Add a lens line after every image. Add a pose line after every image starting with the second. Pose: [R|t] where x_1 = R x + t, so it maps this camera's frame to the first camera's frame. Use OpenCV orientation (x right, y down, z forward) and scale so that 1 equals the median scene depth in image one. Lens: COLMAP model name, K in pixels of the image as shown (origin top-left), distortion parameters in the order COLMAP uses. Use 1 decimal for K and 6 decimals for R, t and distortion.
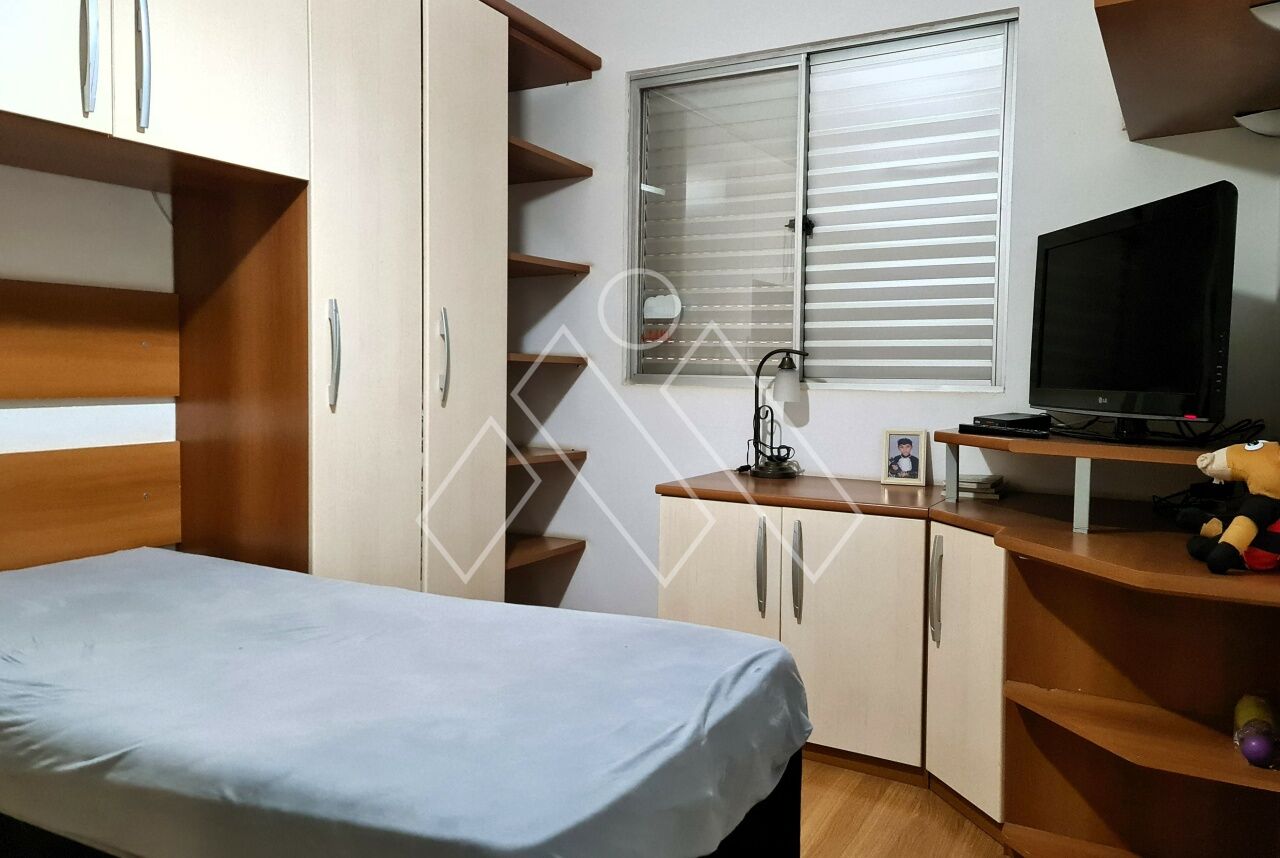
lens RADIAL K [[963.2, 0, 649.9], [0, 963.2, 418.0], [0, 0, 1]] dist [0.053712, -0.034802]
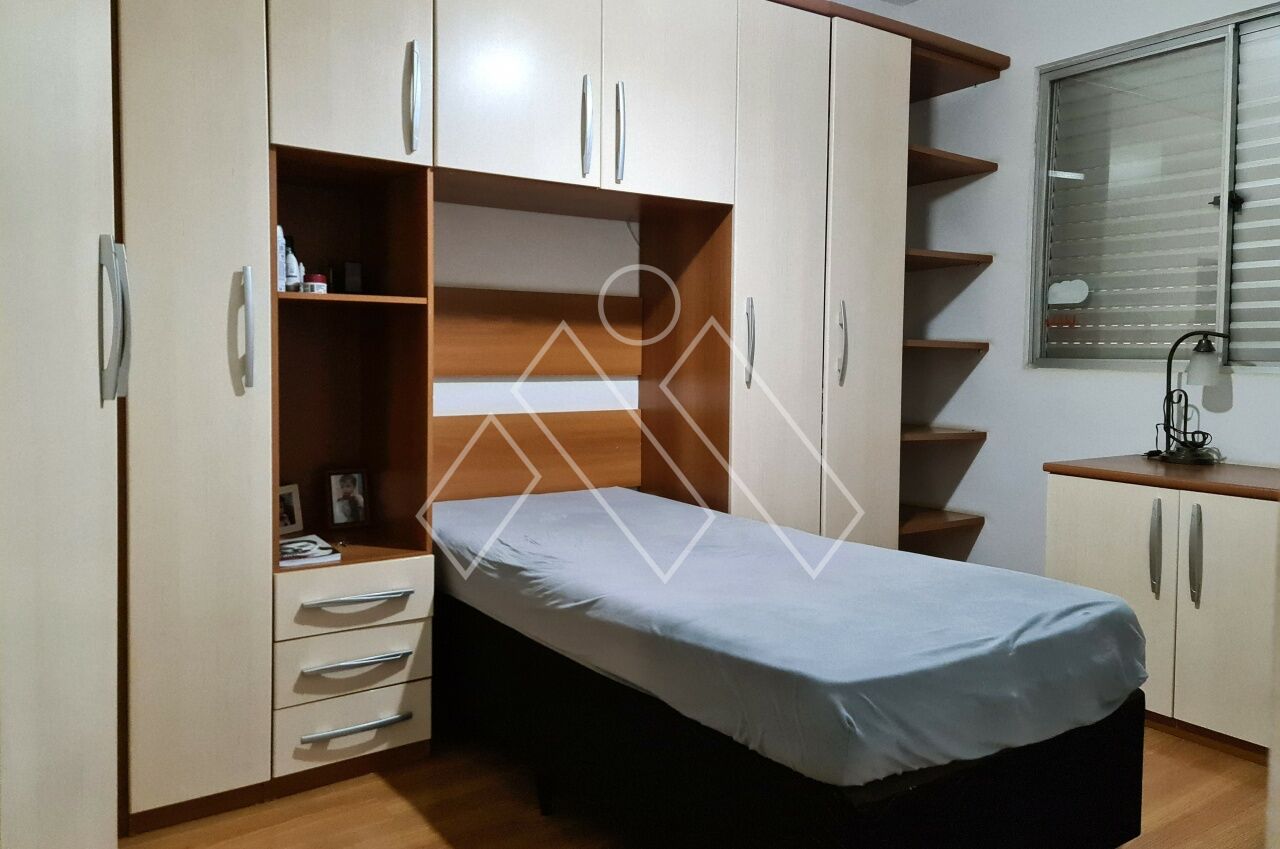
lens RADIAL K [[944.2, 0, 643.9], [0, 944.2, 410.8], [0, 0, 1]] dist [0.006853, -0.023152]
pose [[0.895909, 0.019125, -0.443826, 0.075396], [-0.017394, 0.999817, 0.007973, 0.013321], [0.443897, 0.000577, 0.896078, -0.122958]]
